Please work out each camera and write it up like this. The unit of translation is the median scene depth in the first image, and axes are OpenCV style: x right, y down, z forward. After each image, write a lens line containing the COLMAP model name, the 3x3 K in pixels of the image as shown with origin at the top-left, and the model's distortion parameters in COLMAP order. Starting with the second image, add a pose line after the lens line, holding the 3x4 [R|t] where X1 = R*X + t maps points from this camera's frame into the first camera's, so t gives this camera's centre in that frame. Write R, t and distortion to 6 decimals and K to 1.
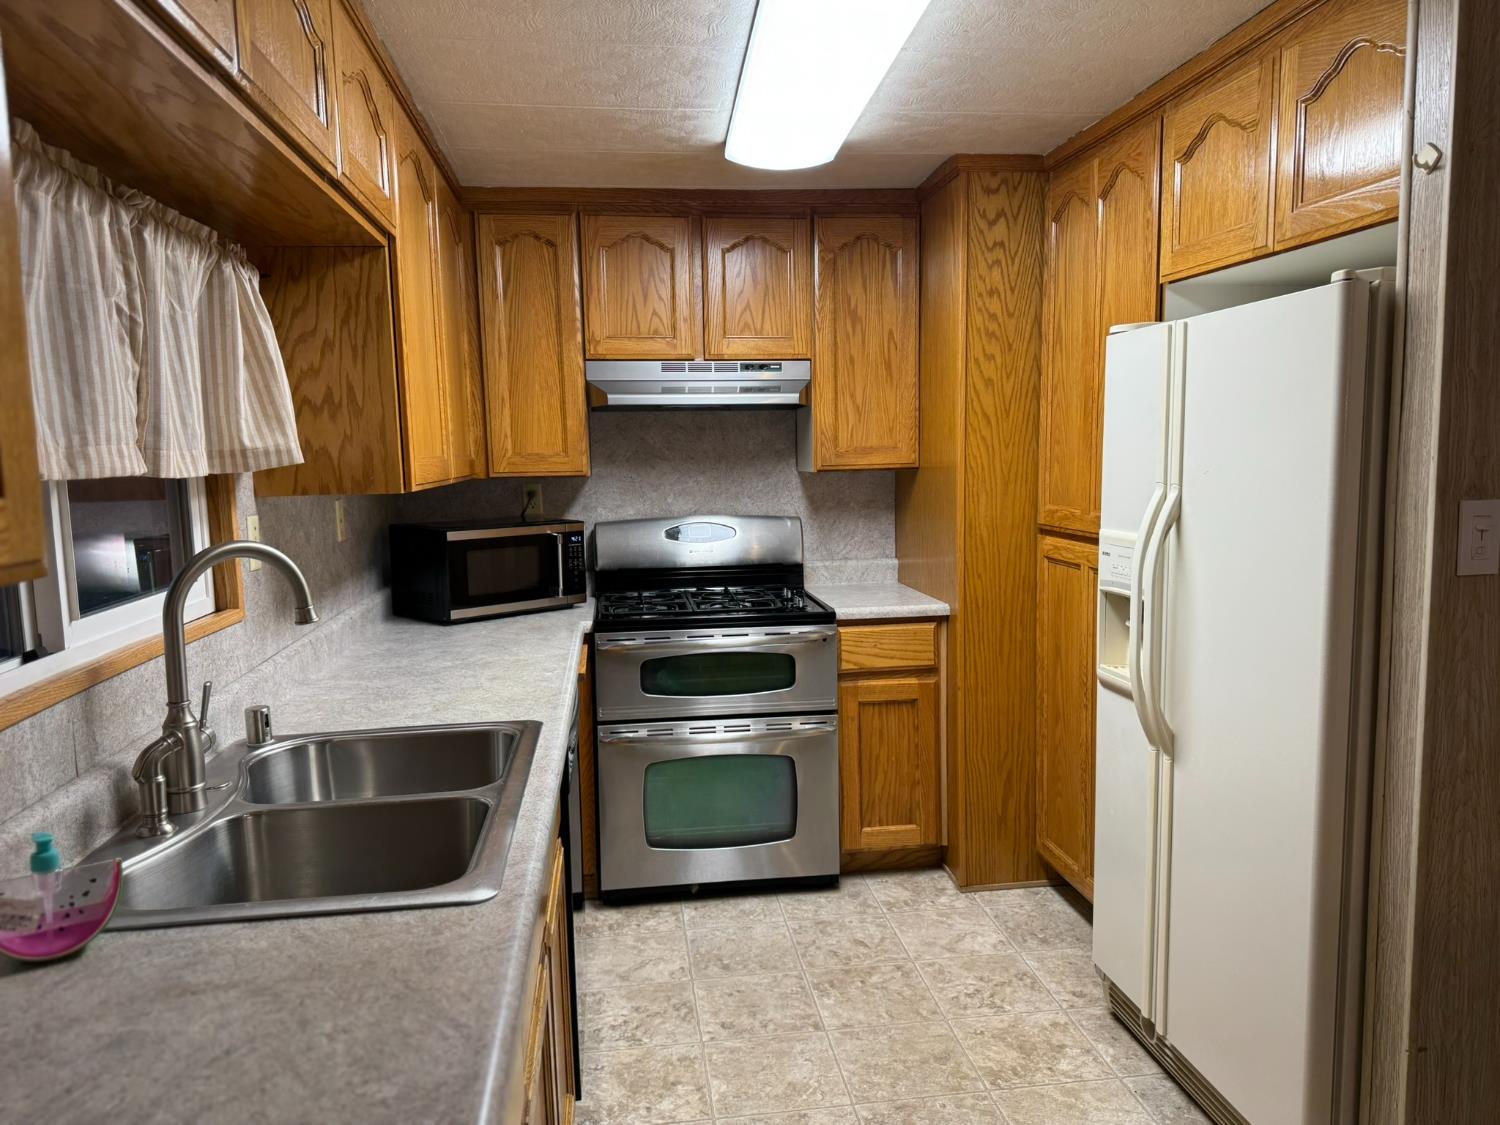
lens RADIAL K [[1064.8, 0, 751.1], [0, 1064.8, 568.9], [0, 0, 1]] dist [0.076786, -0.096292]
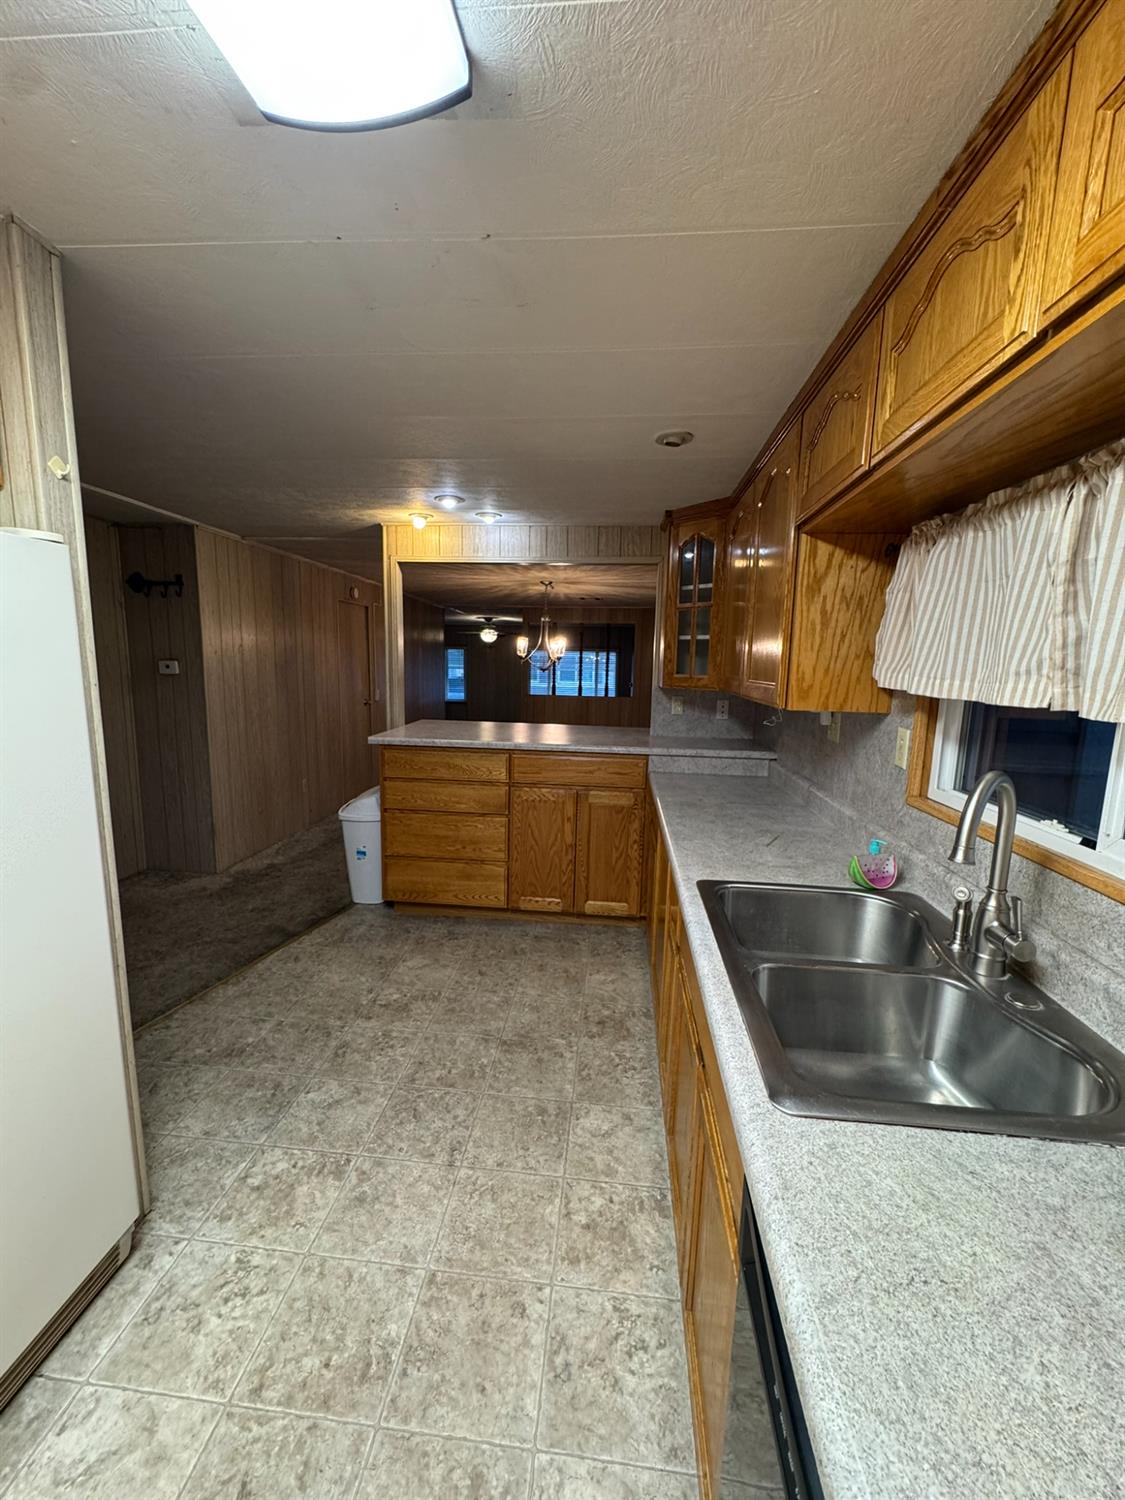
lens RADIAL K [[599.1, 0, 568.7], [0, 599.1, 756.0], [0, 0, 1]] dist [-0.006637, 0.001099]
pose [[-0.976079, -0.044950, 0.212719, -0.137330], [0.013793, 0.963621, 0.266917, -0.152381], [-0.216978, 0.263466, -0.939950, 1.225834]]
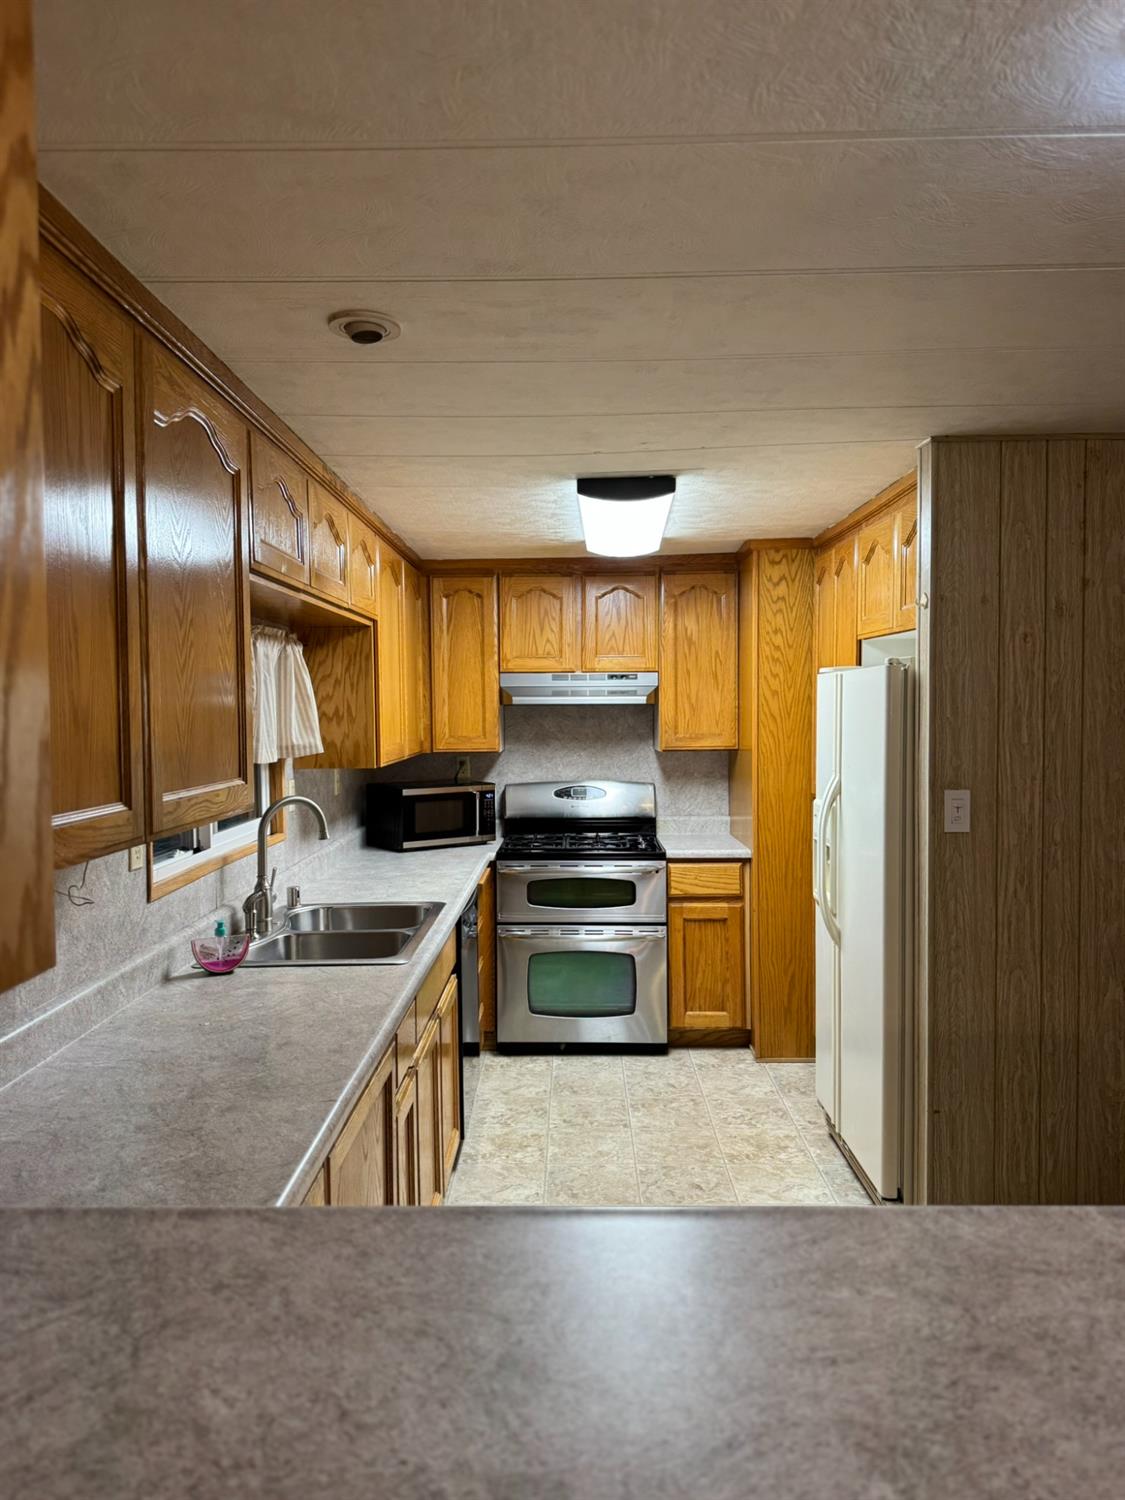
lens RADIAL K [[1064.8, 0, 546.0], [0, 1064.8, 745.6], [0, 0, 1]] dist [0.076786, -0.096292]
pose [[0.987533, 0.016796, -0.156512, 0.160481], [-0.028118, 0.997122, -0.070405, 0.003853], [0.154879, 0.073928, 0.985164, -0.484128]]
